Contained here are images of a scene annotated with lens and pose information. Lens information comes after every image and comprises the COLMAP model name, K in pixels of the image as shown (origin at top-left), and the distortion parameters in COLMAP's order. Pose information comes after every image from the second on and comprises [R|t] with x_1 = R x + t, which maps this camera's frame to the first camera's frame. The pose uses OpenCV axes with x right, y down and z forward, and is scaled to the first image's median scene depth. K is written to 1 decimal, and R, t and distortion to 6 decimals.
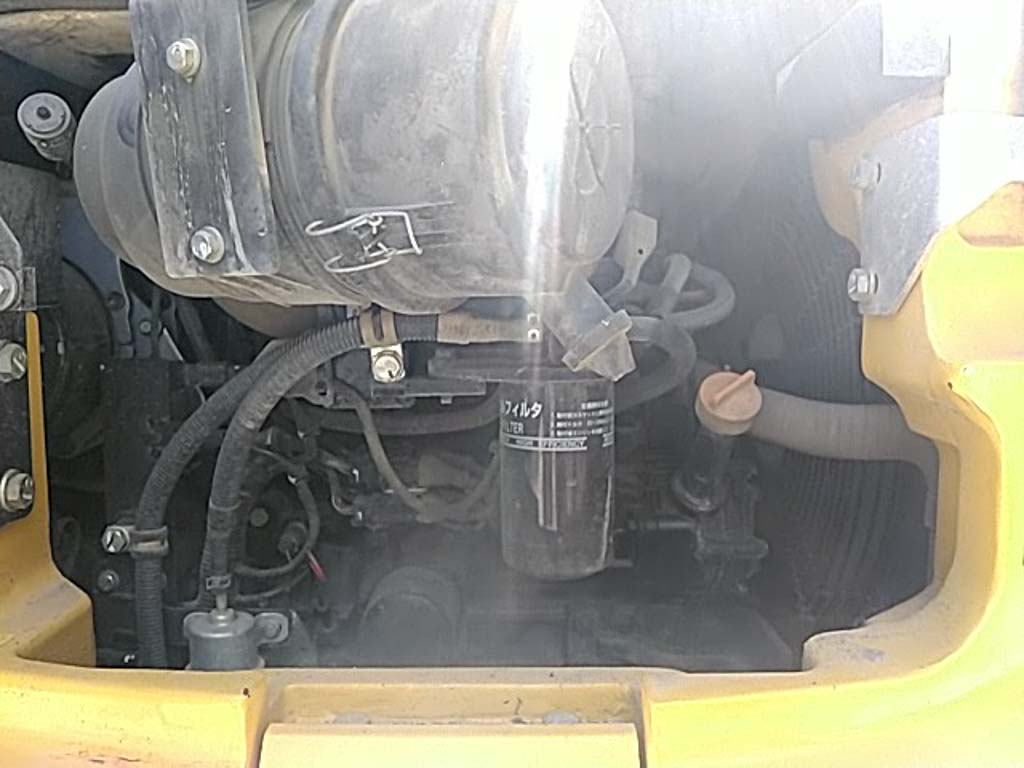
lens RADIAL K [[832.3, 0, 507.6], [0, 832.3, 392.4], [0, 0, 1]] dist [0.210252, -0.605891]
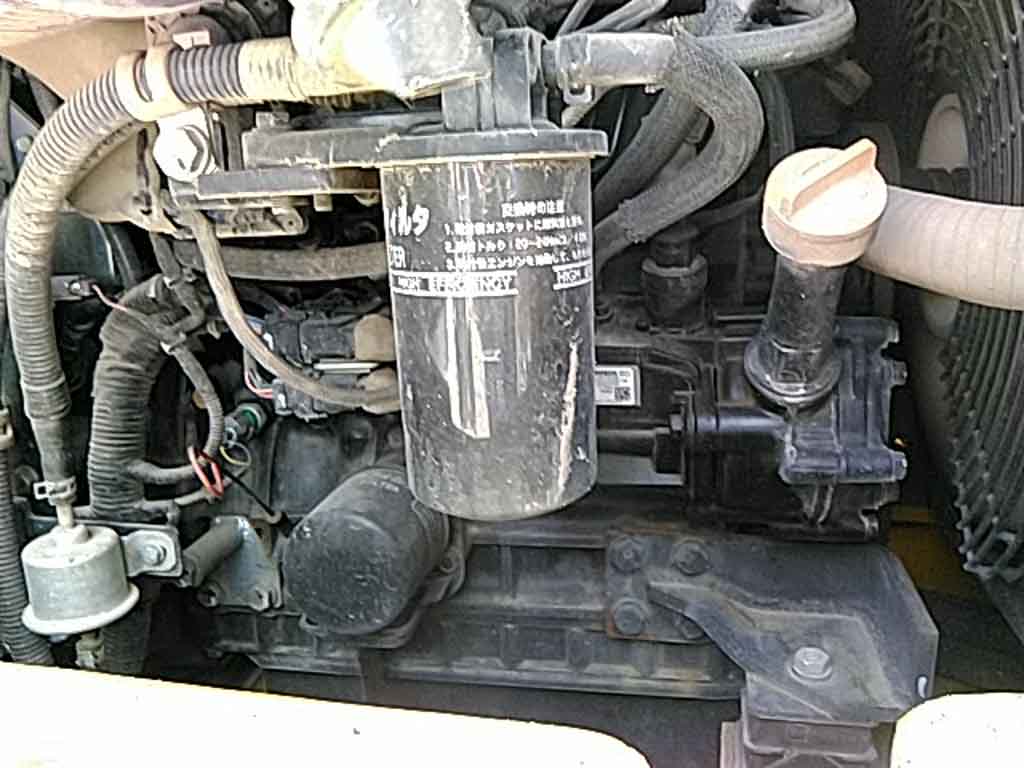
lens RADIAL K [[832.3, 0, 507.6], [0, 832.3, 392.4], [0, 0, 1]] dist [0.210252, -0.605891]
pose [[0.974563, 0.016322, -0.223518, 0.188905], [0.016904, 0.989150, 0.145934, 0.047204], [0.223475, -0.146000, 0.963713, 0.422728]]
